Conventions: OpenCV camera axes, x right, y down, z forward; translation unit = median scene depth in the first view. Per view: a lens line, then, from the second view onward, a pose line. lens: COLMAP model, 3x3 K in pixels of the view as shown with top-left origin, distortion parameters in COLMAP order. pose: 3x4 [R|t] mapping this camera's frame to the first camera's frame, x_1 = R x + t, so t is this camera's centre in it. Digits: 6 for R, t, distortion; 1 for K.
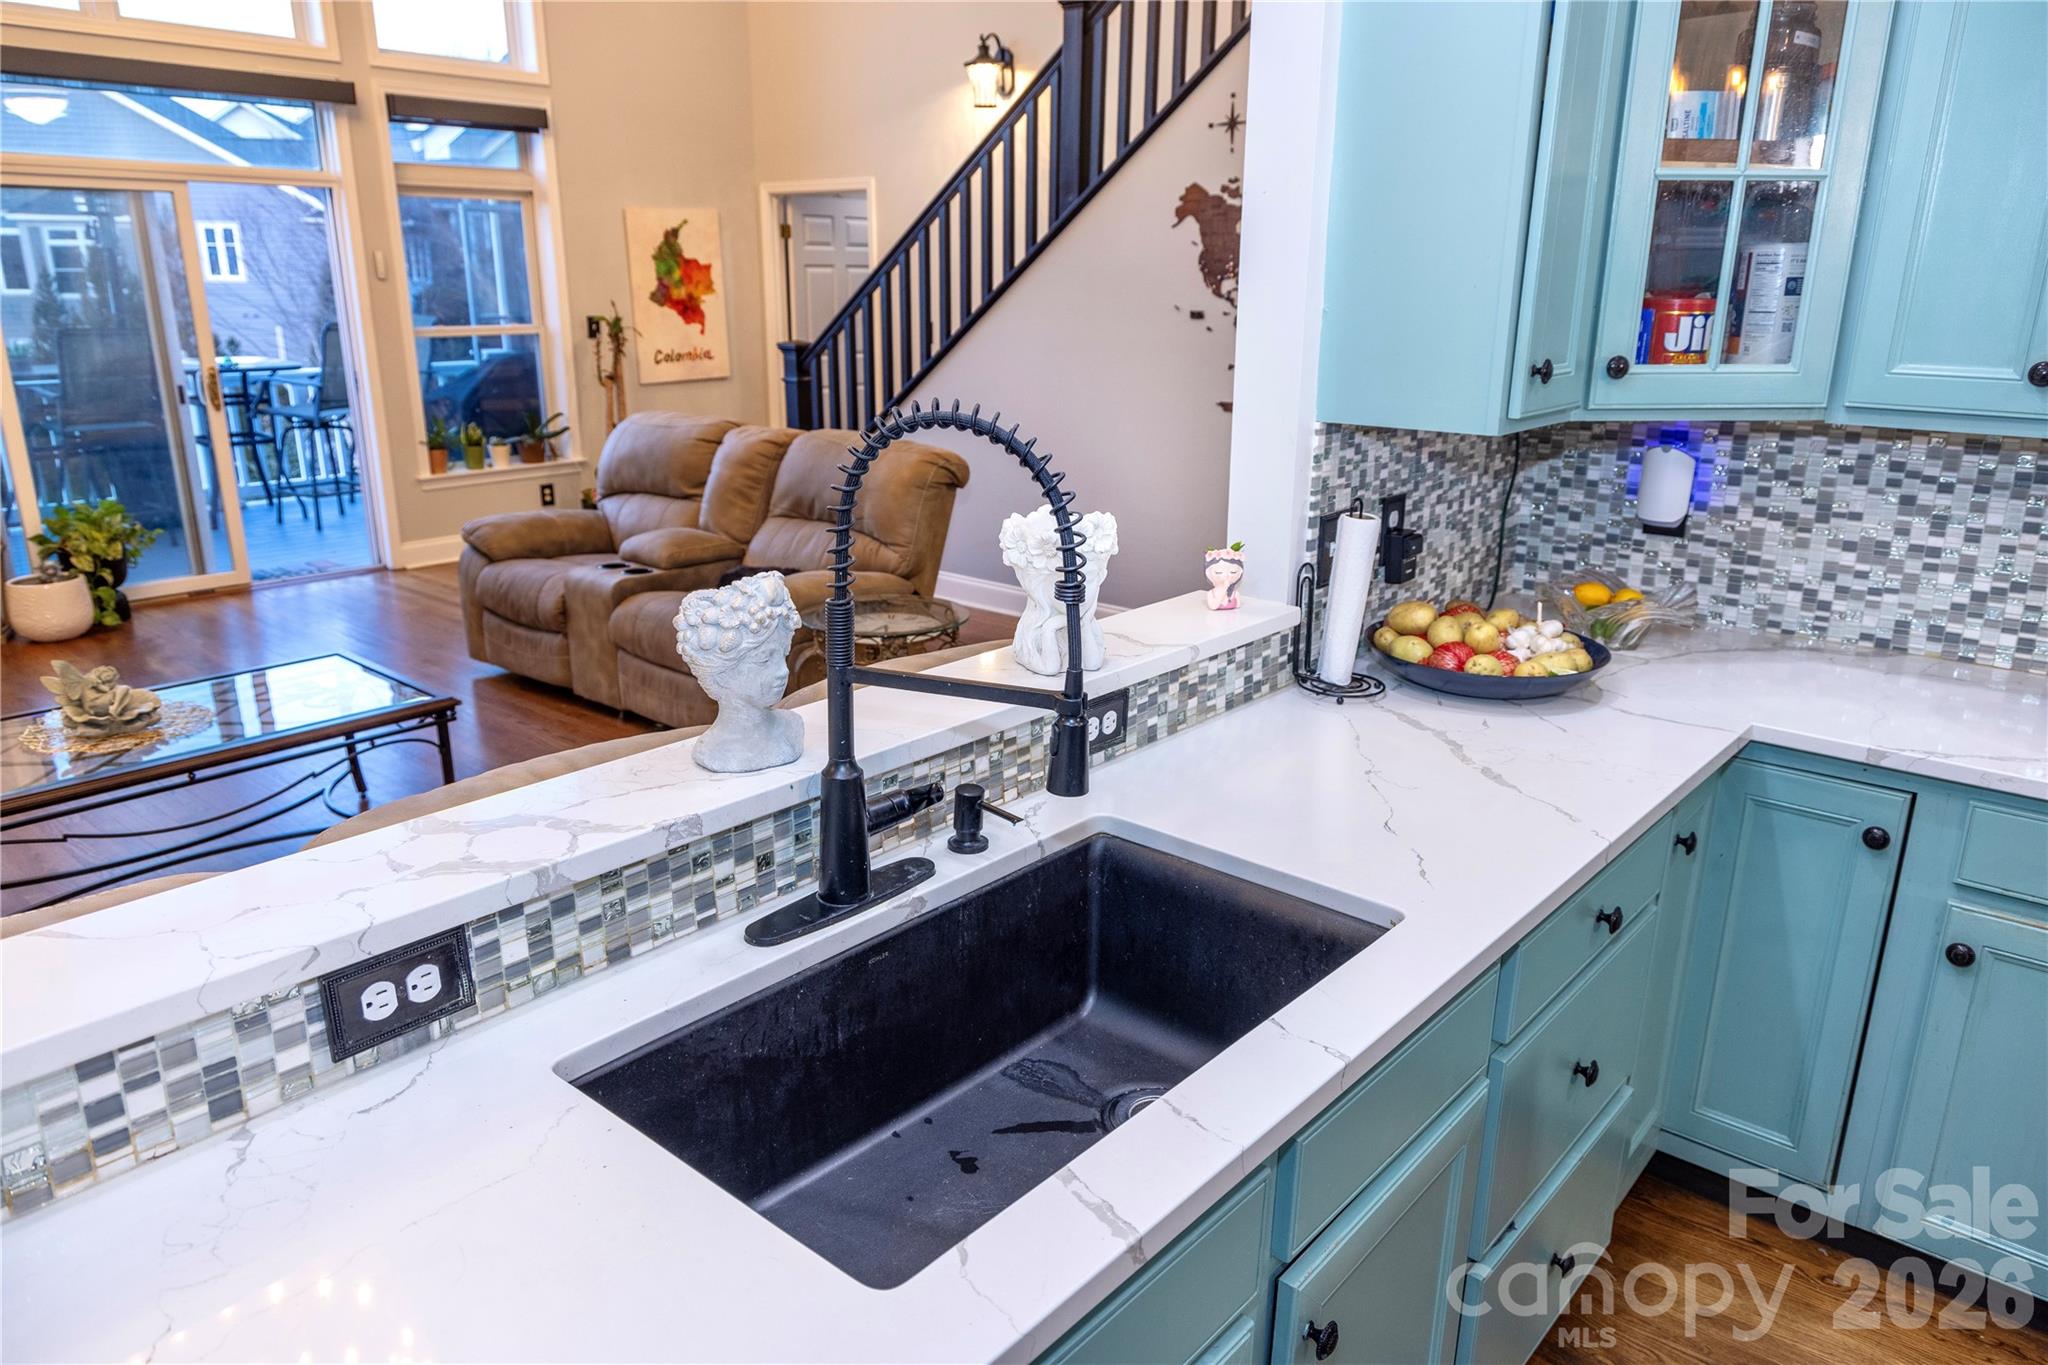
lens RADIAL K [[1368.3, 0, 1024.0], [0, 1368.3, 682.5], [0, 0, 1]] dist [0.014020, 0.001735]
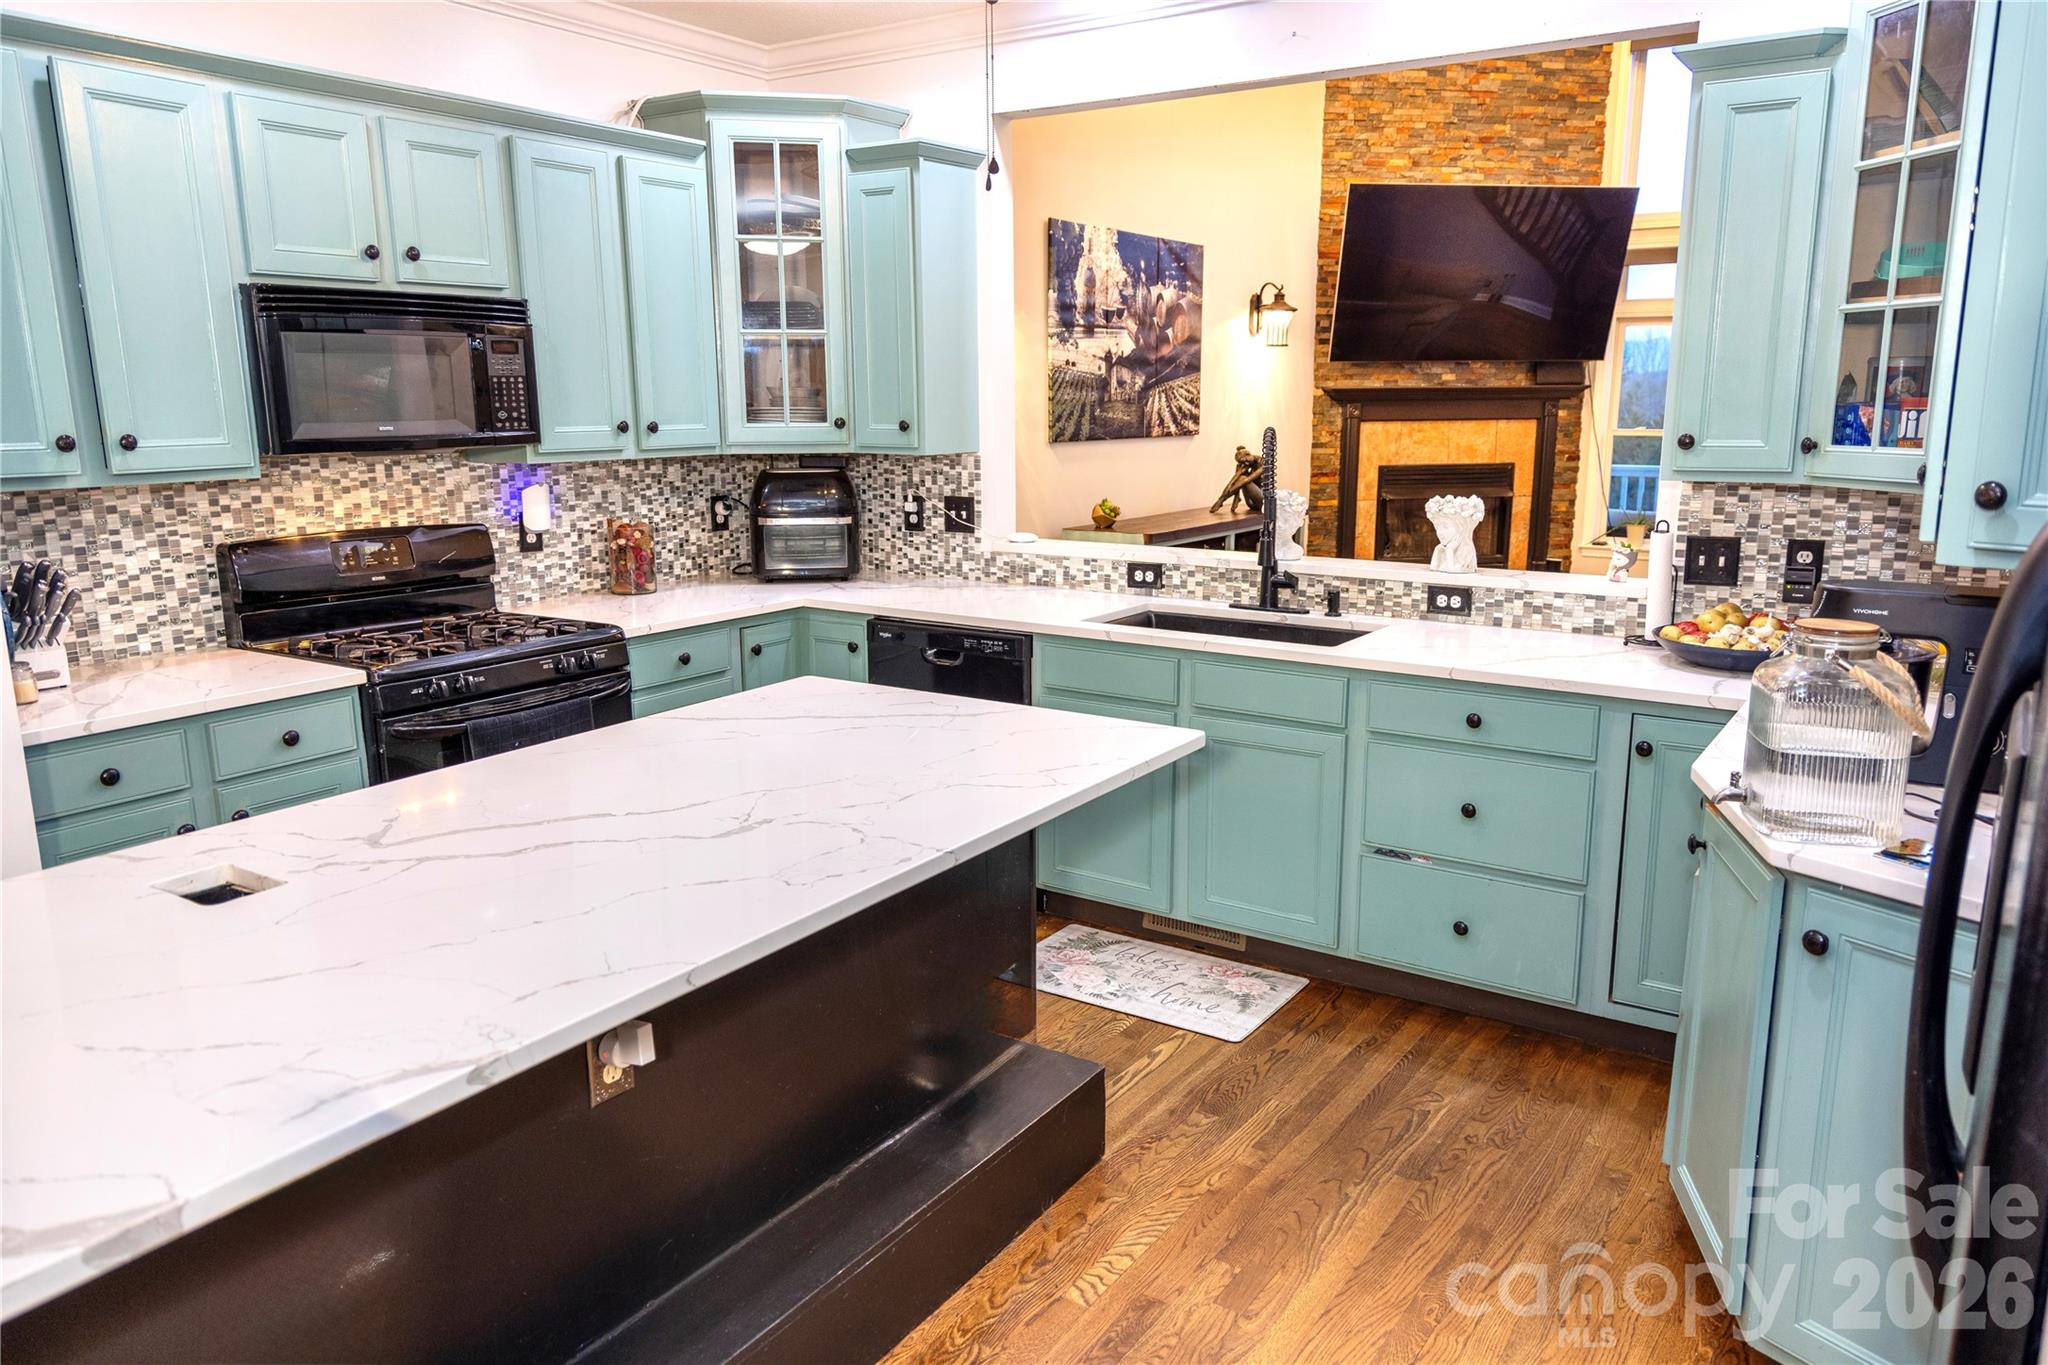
lens RADIAL K [[1415.9, 0, 1024.0], [0, 1415.9, 682.5], [0, 0, 1]] dist [0.024365, 0.000651]
pose [[0.123717, 0.198402, -0.972281, 0.575260], [-0.283664, 0.945994, 0.156943, -0.001677], [0.950910, 0.256384, 0.173315, 0.018992]]
